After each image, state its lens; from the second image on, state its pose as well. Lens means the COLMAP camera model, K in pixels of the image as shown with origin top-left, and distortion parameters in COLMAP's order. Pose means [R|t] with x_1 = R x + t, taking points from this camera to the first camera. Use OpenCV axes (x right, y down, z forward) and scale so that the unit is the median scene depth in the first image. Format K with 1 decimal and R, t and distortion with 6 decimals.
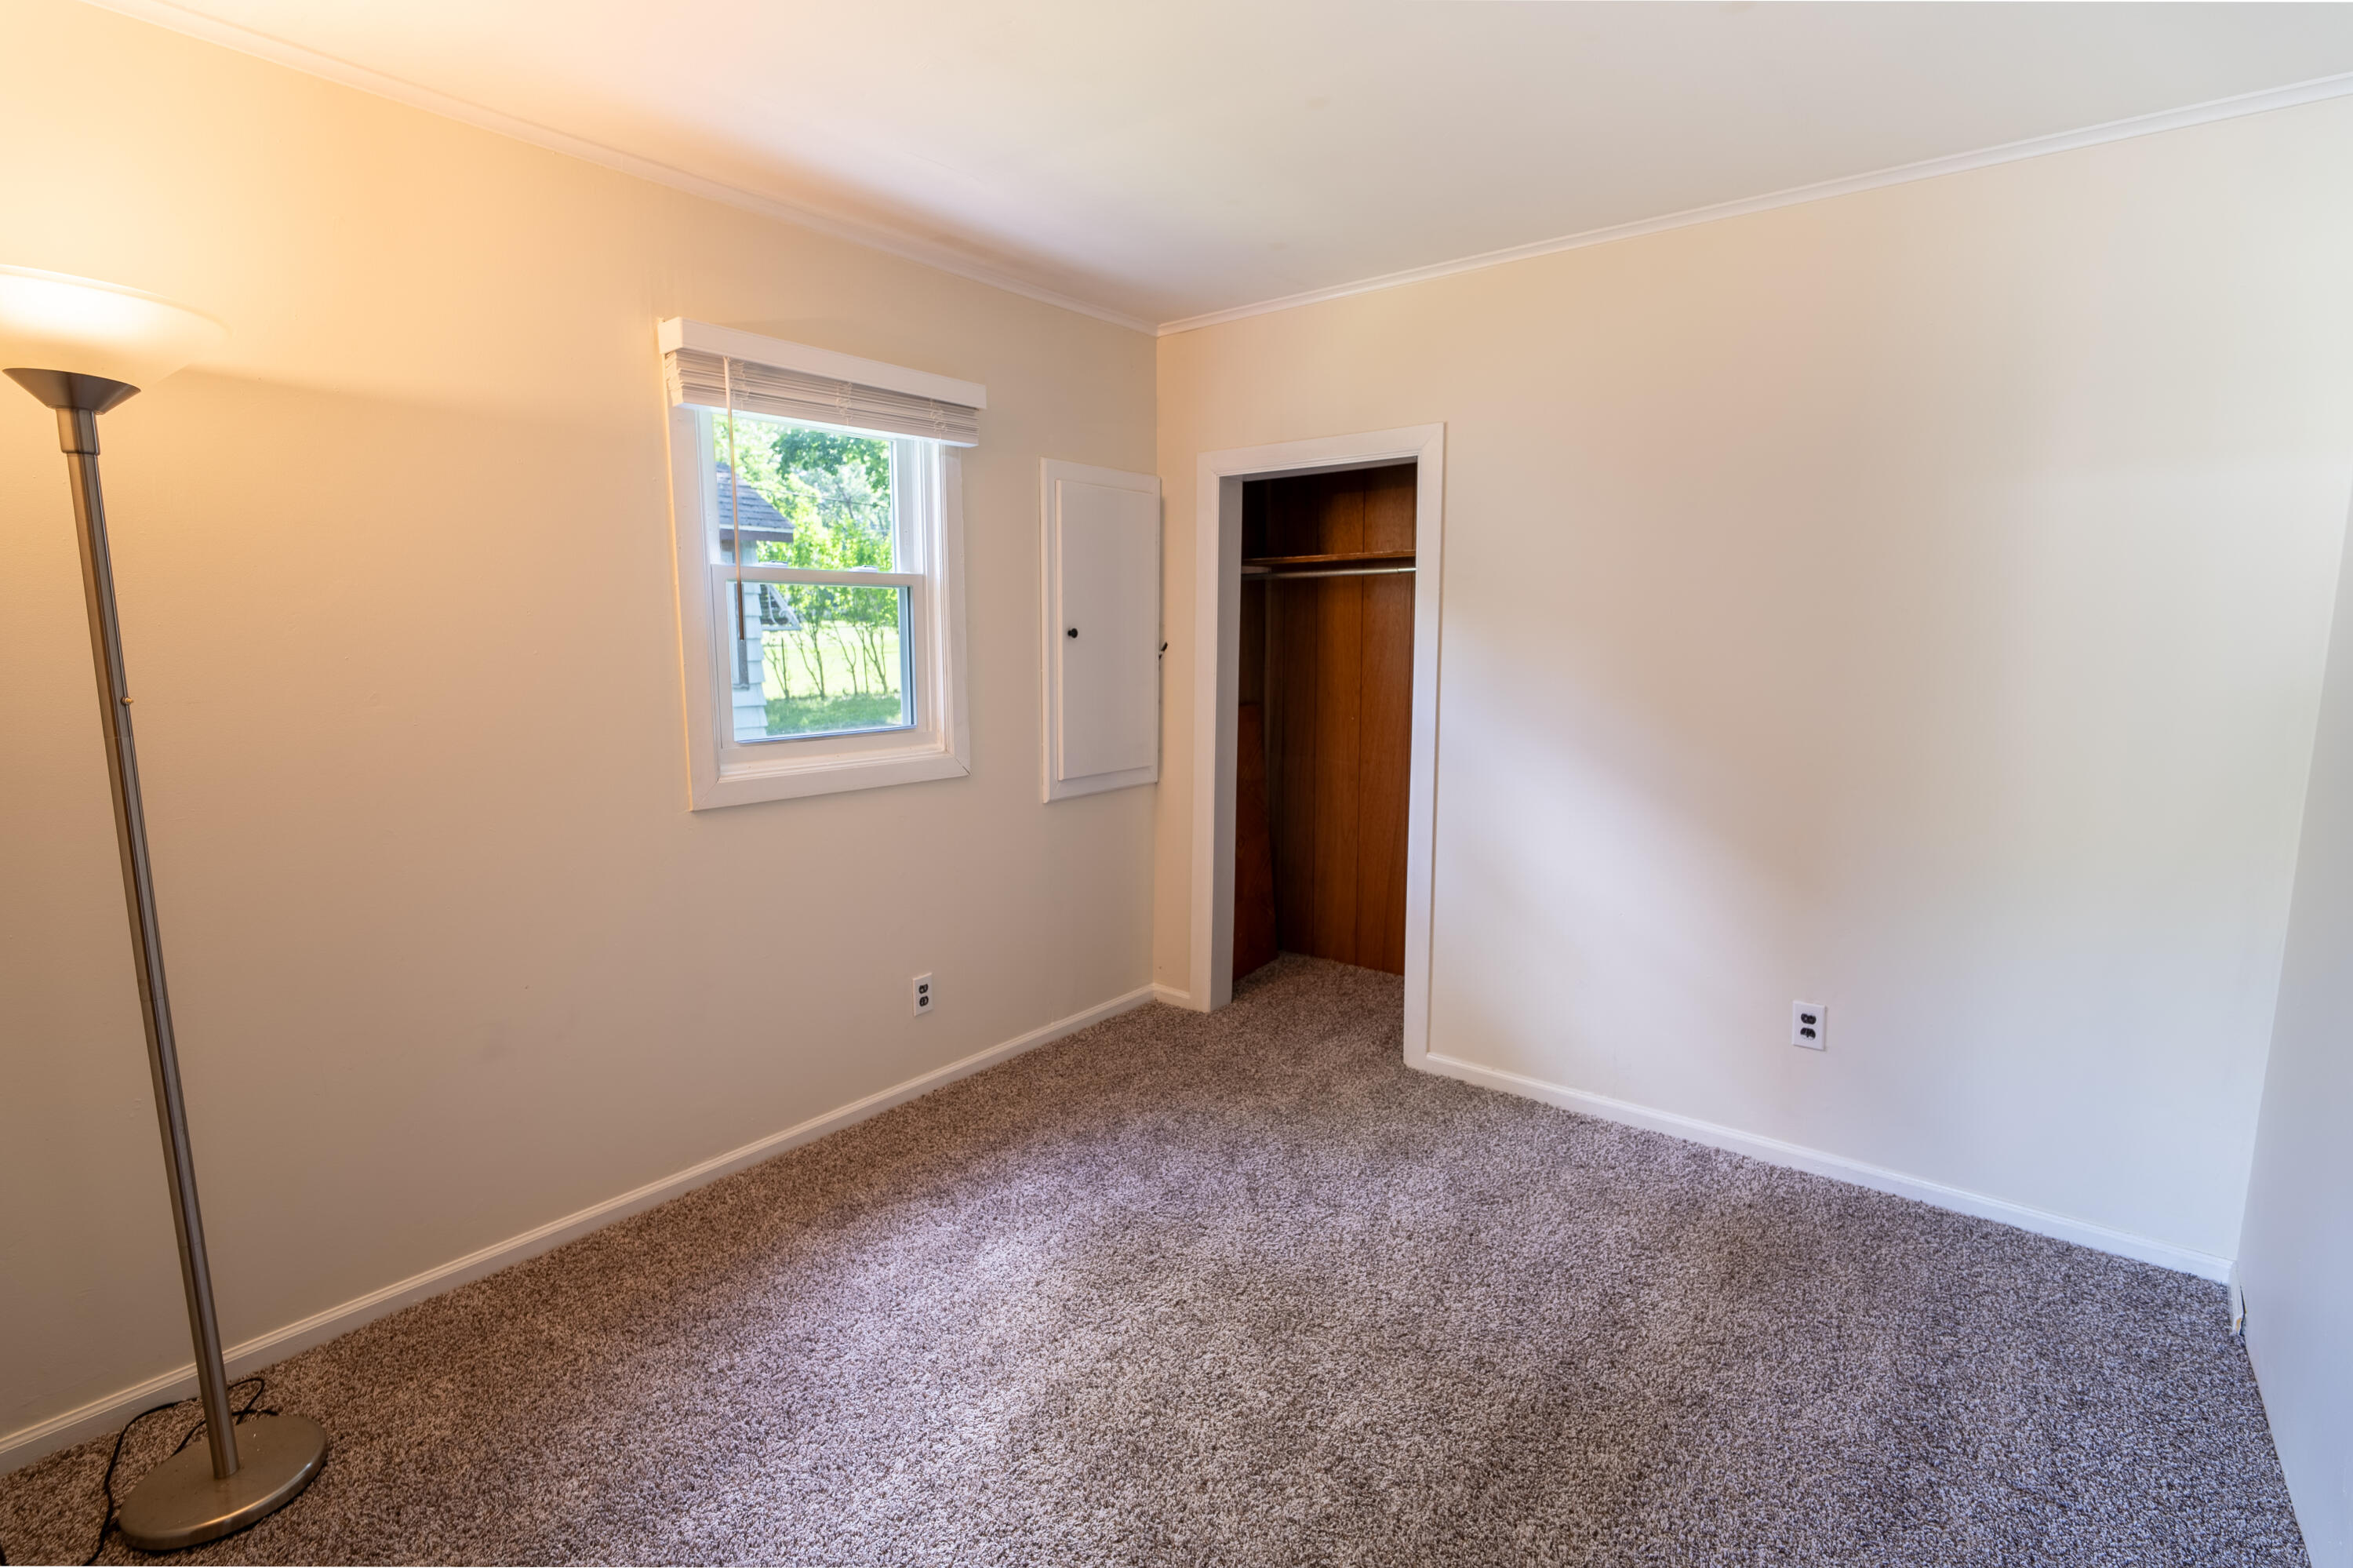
lens RADIAL K [[1117.9, 0, 1172.0], [0, 1117.9, 779.6], [0, 0, 1]] dist [0.003451, -0.005811]
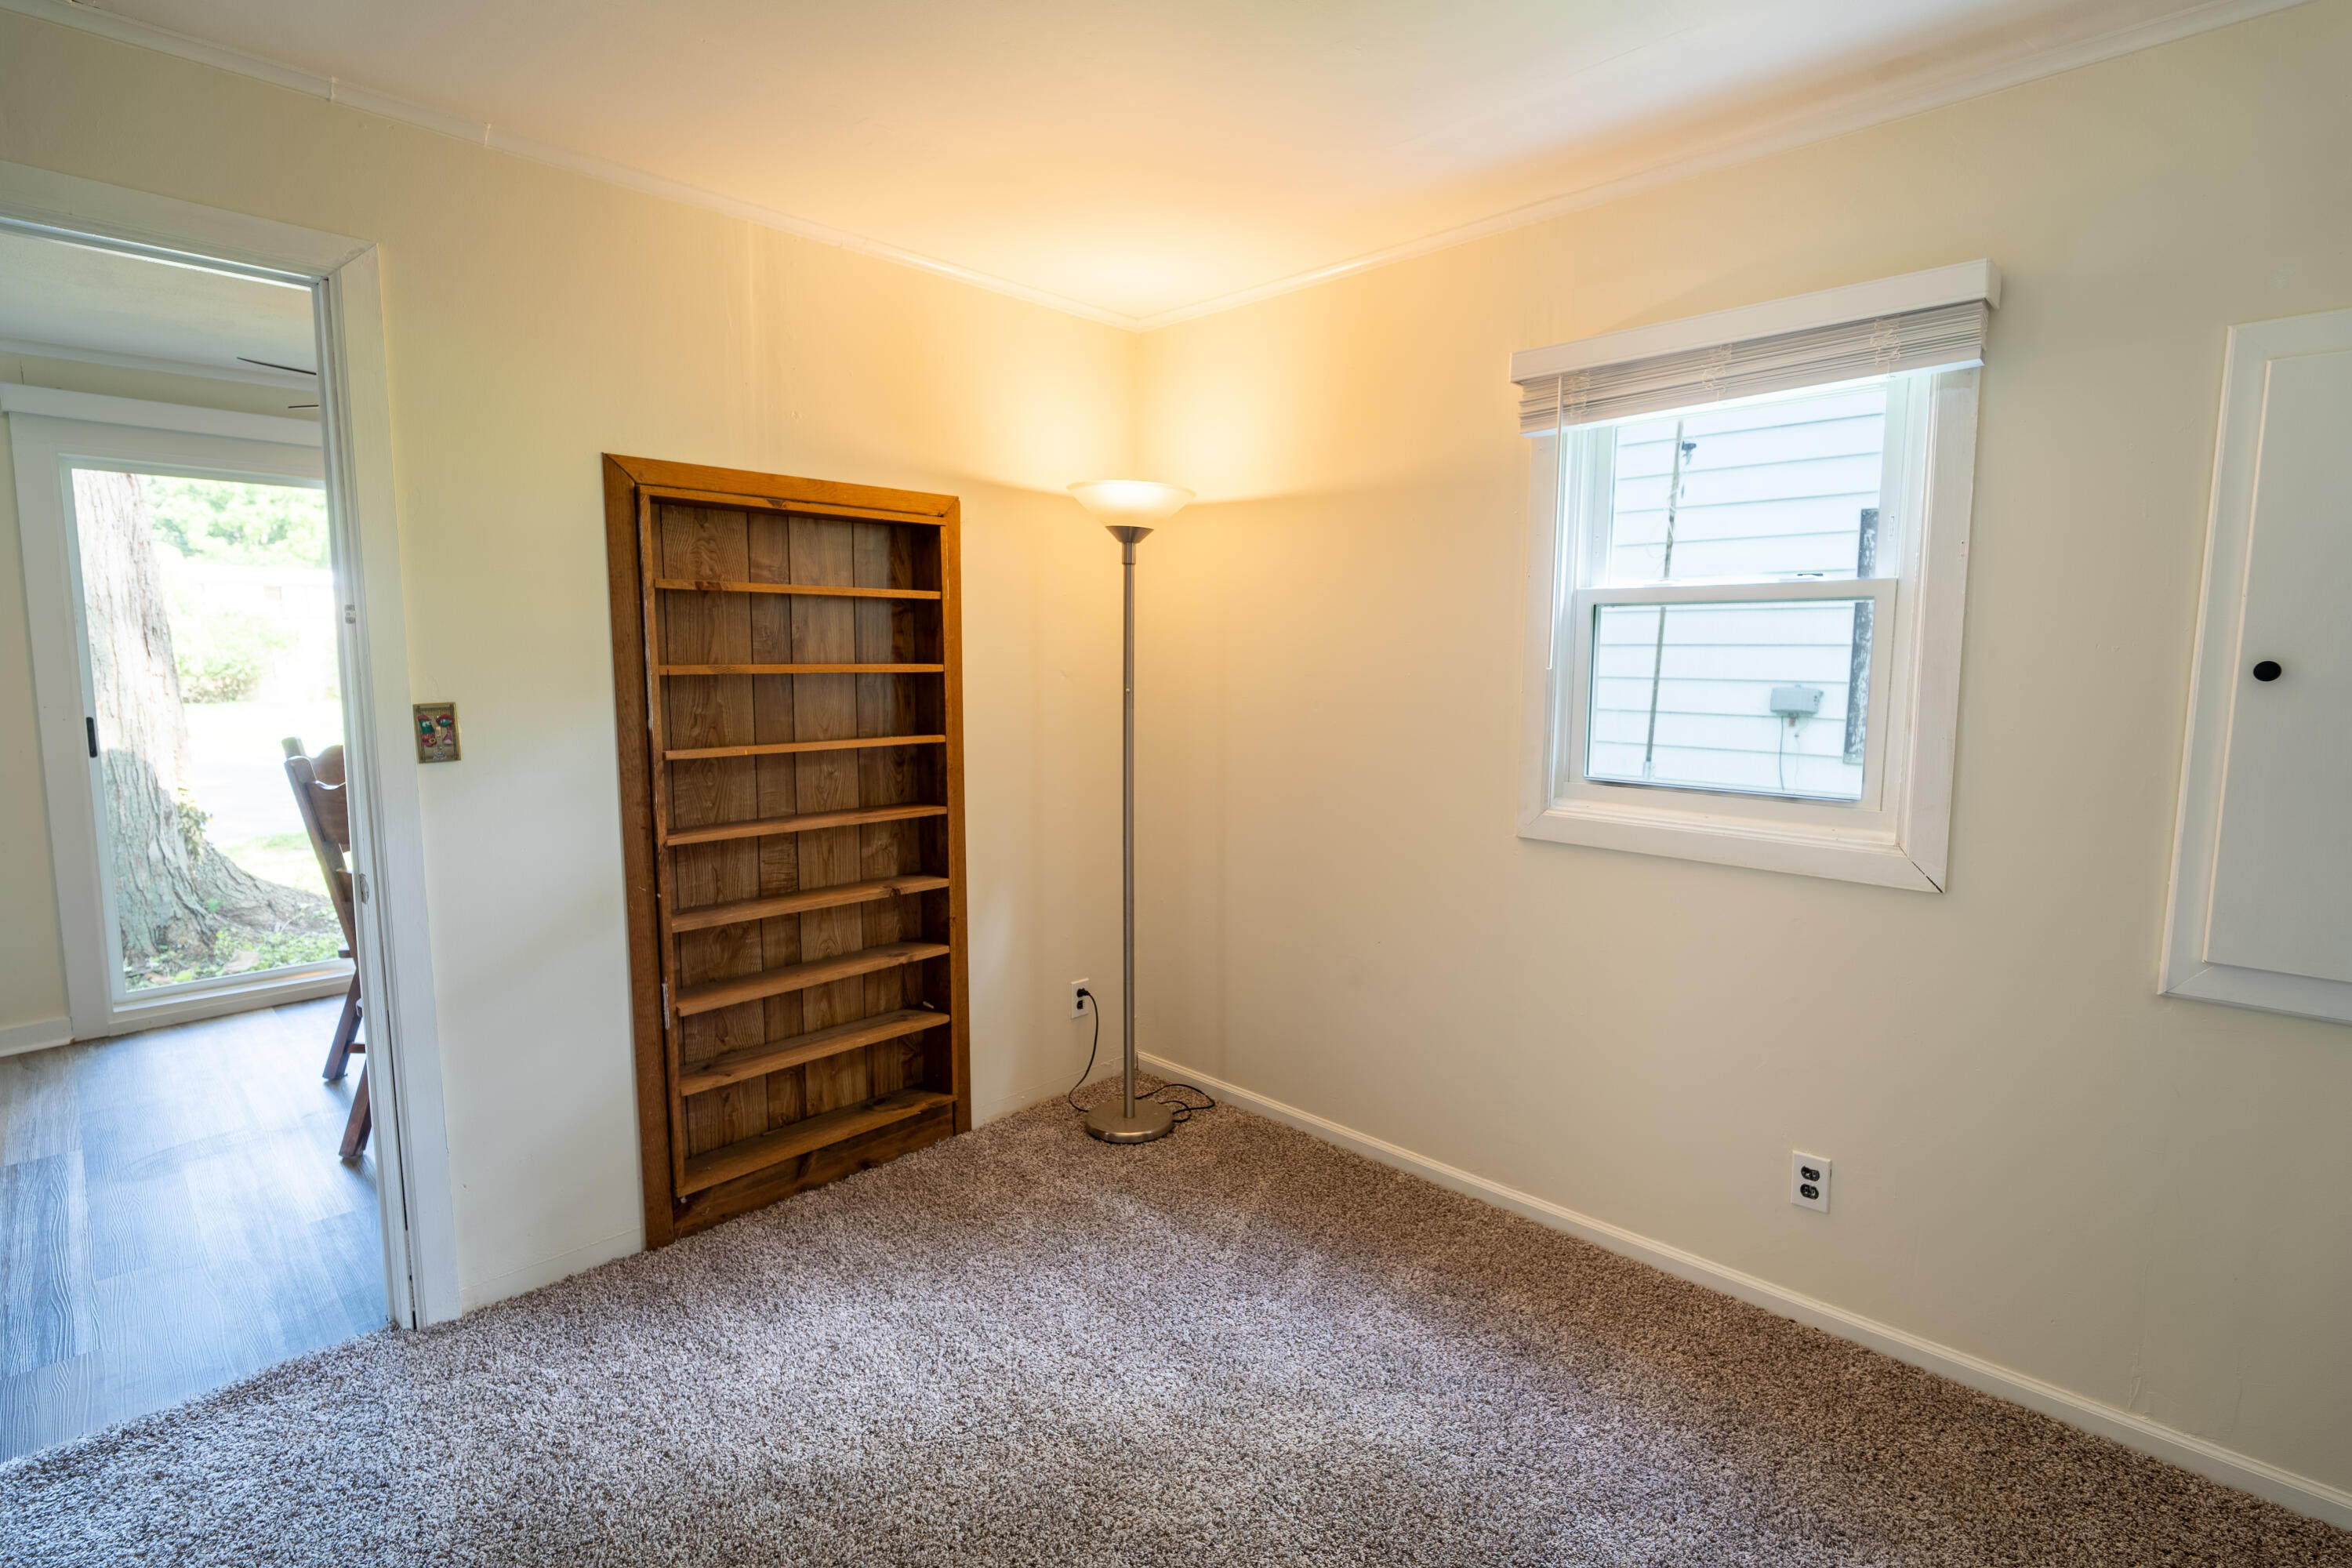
lens RADIAL K [[1117.4, 0, 1171.5], [0, 1117.4, 779.6], [0, 0, 1]] dist [0.003451, -0.005811]
pose [[-0.119094, 0.109667, -0.986808, 0.567768], [-0.140074, 0.982085, 0.126047, -0.100887], [0.982953, 0.153238, -0.101599, 0.750892]]
